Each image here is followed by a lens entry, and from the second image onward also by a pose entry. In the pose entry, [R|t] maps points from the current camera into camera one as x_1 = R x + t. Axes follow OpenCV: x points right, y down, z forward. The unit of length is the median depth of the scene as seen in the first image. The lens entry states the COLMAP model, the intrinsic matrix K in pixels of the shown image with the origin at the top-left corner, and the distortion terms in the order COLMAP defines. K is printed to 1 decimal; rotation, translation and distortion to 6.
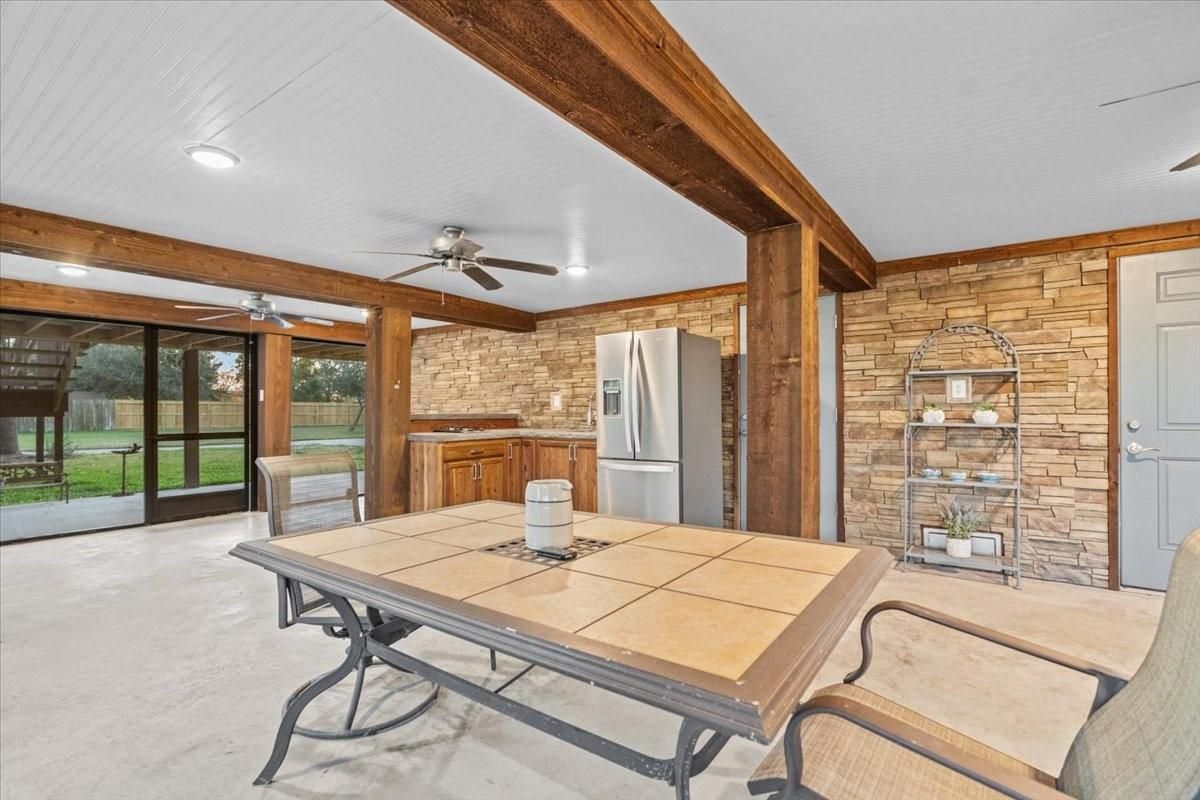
lens RADIAL K [[553.4, 0, 601.6], [0, 553.4, 405.7], [0, 0, 1]] dist [-0.000224, 0.000363]
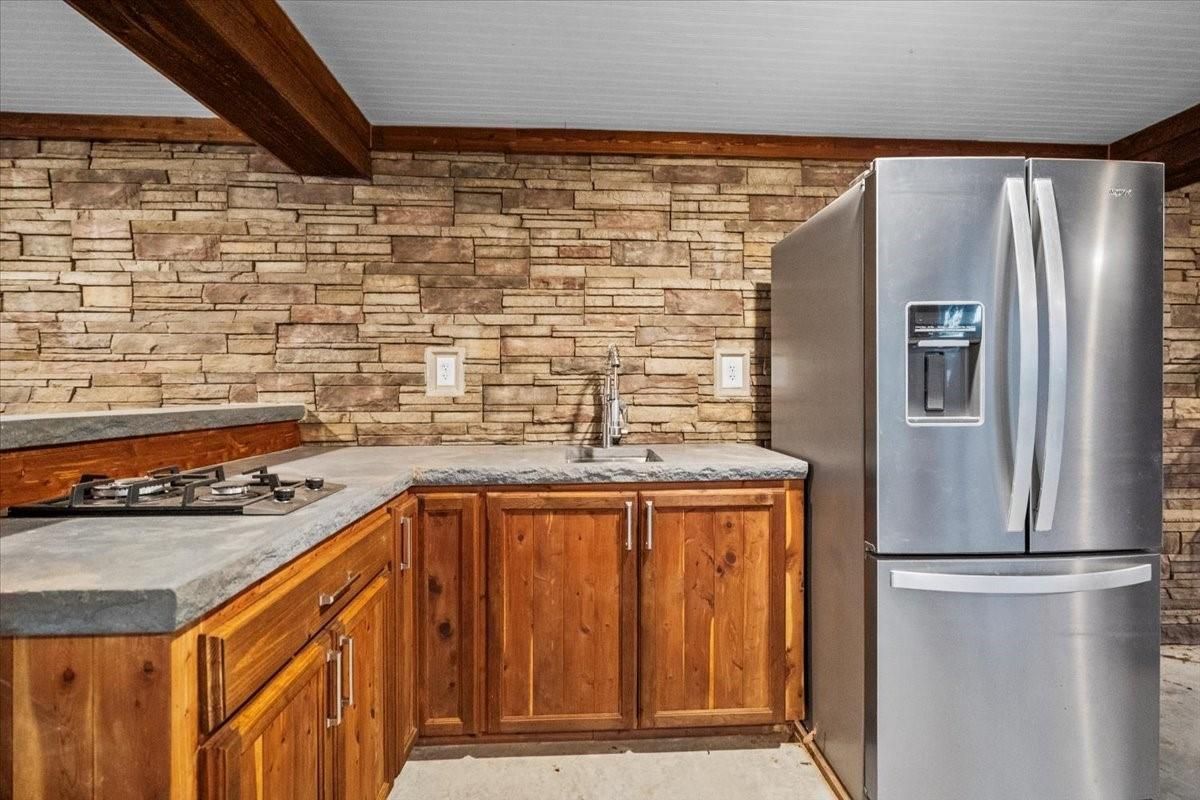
lens RADIAL K [[553.4, 0, 602.8], [0, 553.4, 391.1], [0, 0, 1]] dist [-0.000224, 0.000363]
pose [[0.769204, -0.000226, 0.639004, -0.242321], [-0.008197, 0.999914, 0.010220, 0.000126], [-0.638951, -0.013099, 0.769136, 0.646736]]
